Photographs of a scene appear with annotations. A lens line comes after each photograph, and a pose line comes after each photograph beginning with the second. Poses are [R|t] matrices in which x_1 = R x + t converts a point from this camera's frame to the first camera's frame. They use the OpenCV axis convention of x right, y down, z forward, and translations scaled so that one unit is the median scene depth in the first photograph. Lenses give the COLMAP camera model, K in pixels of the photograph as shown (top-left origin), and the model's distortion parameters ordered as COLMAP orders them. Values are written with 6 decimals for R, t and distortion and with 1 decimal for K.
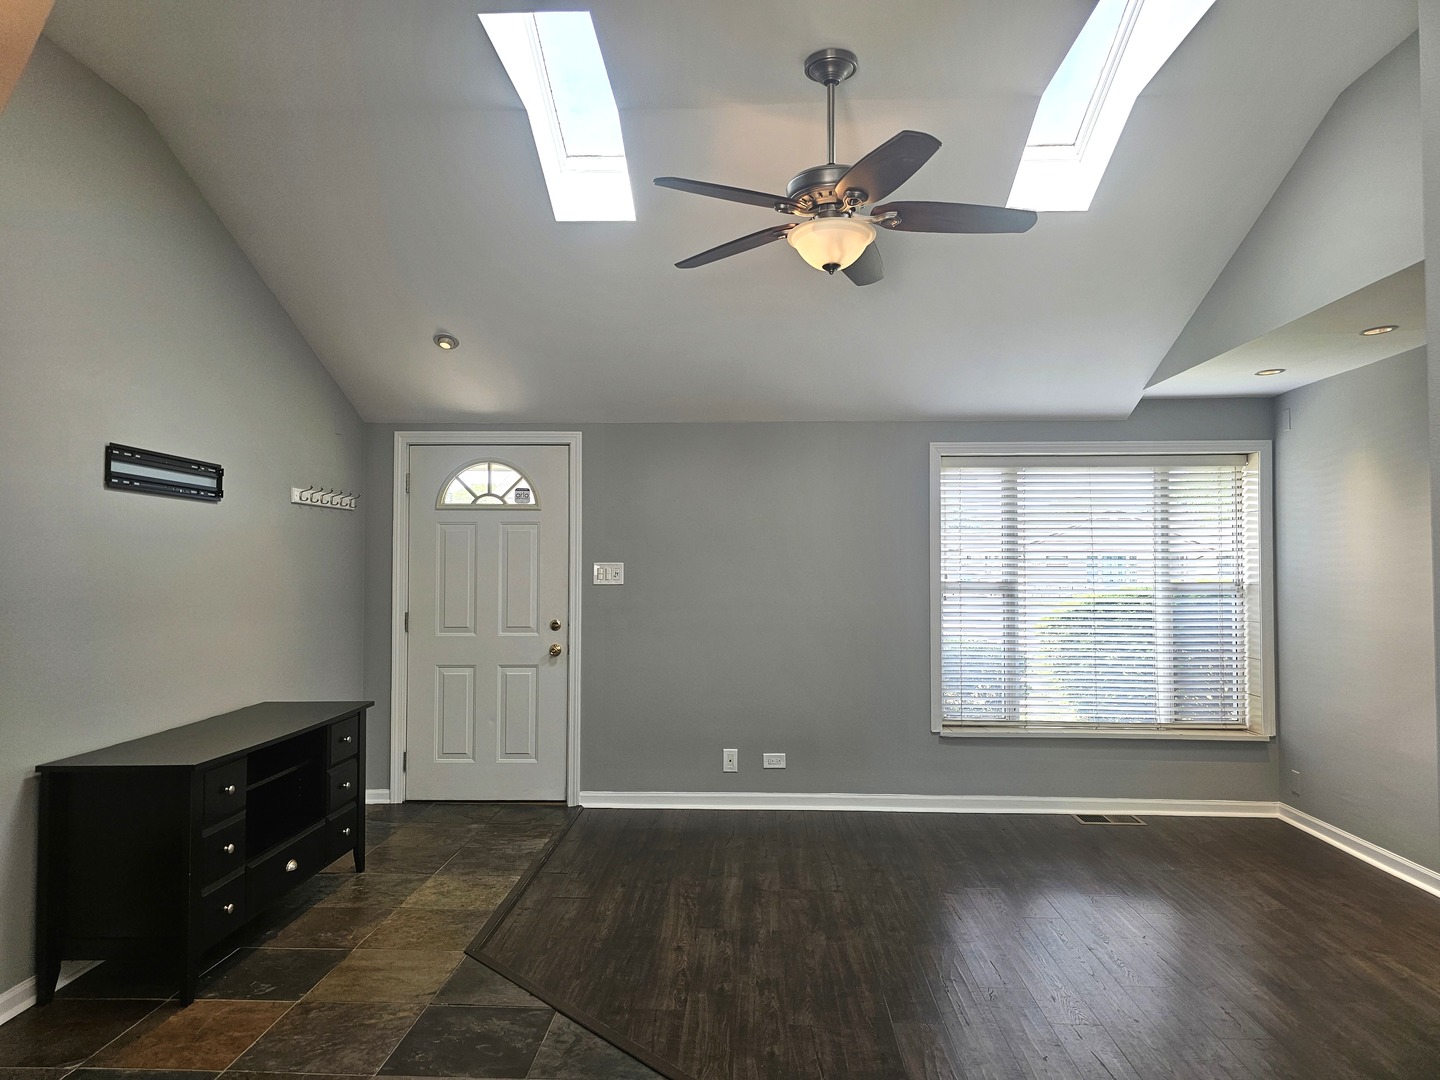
lens RADIAL K [[968.9, 0, 719.1], [0, 968.9, 532.4], [0, 0, 1]] dist [0.065561, -0.050832]
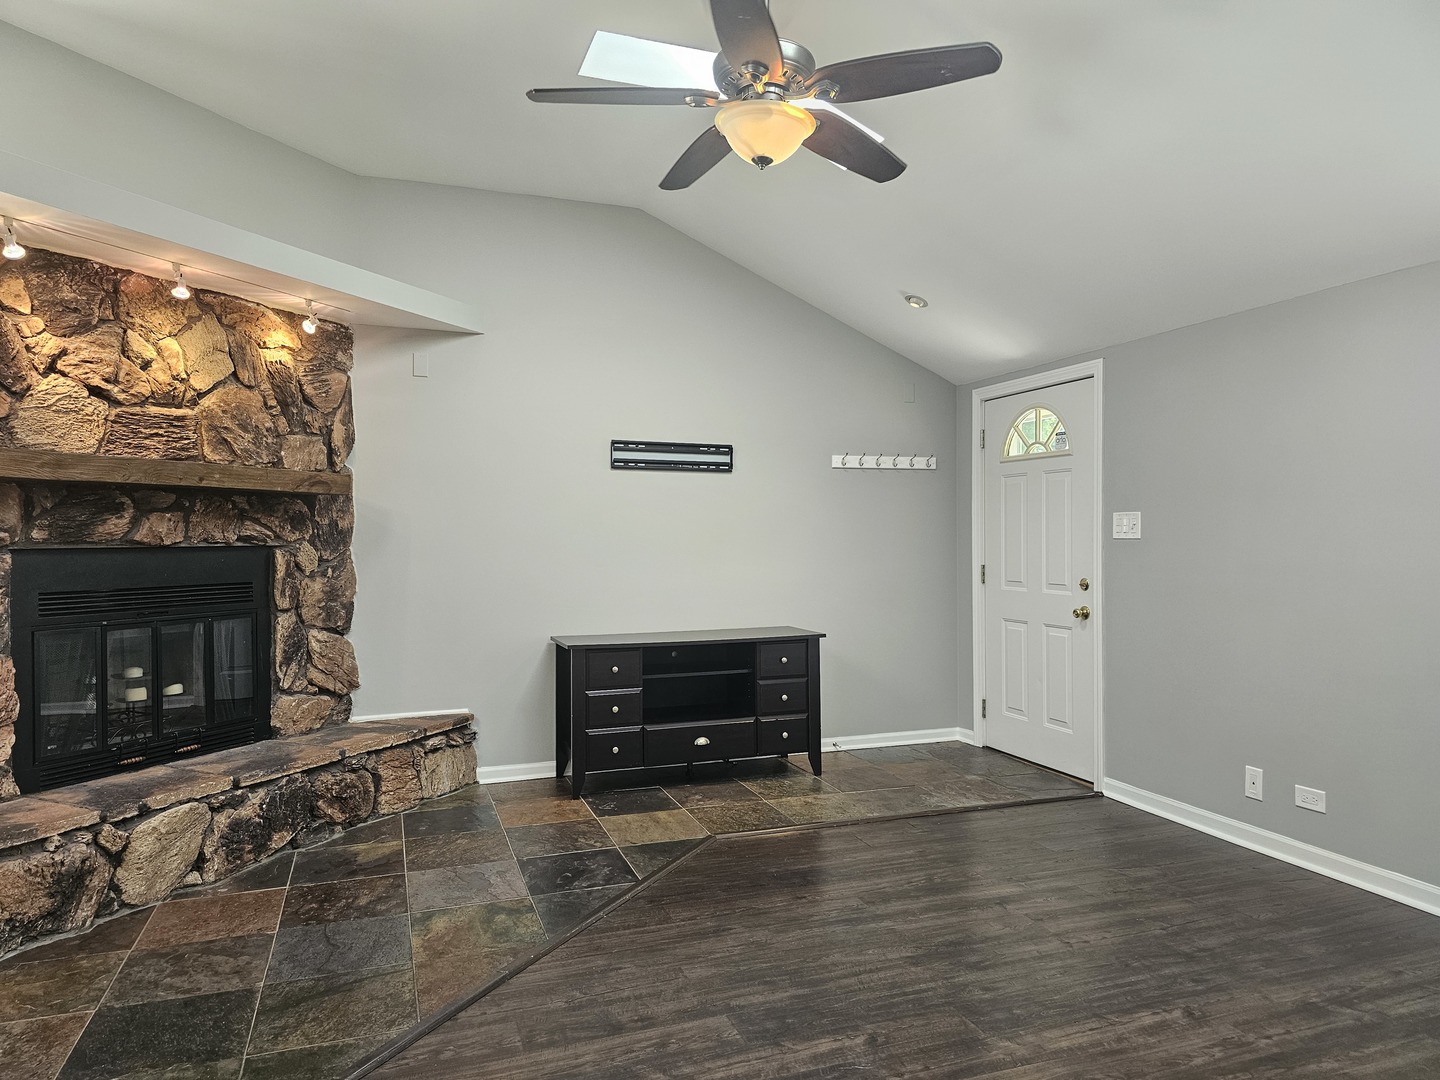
lens RADIAL K [[968.9, 0, 720.9], [0, 968.9, 544.8], [0, 0, 1]] dist [0.065561, -0.050832]
pose [[0.366945, 0.006250, -0.930222, 0.544285], [0.035516, 0.999154, 0.020723, 0.030173], [0.929564, -0.040641, 0.366413, 0.375101]]
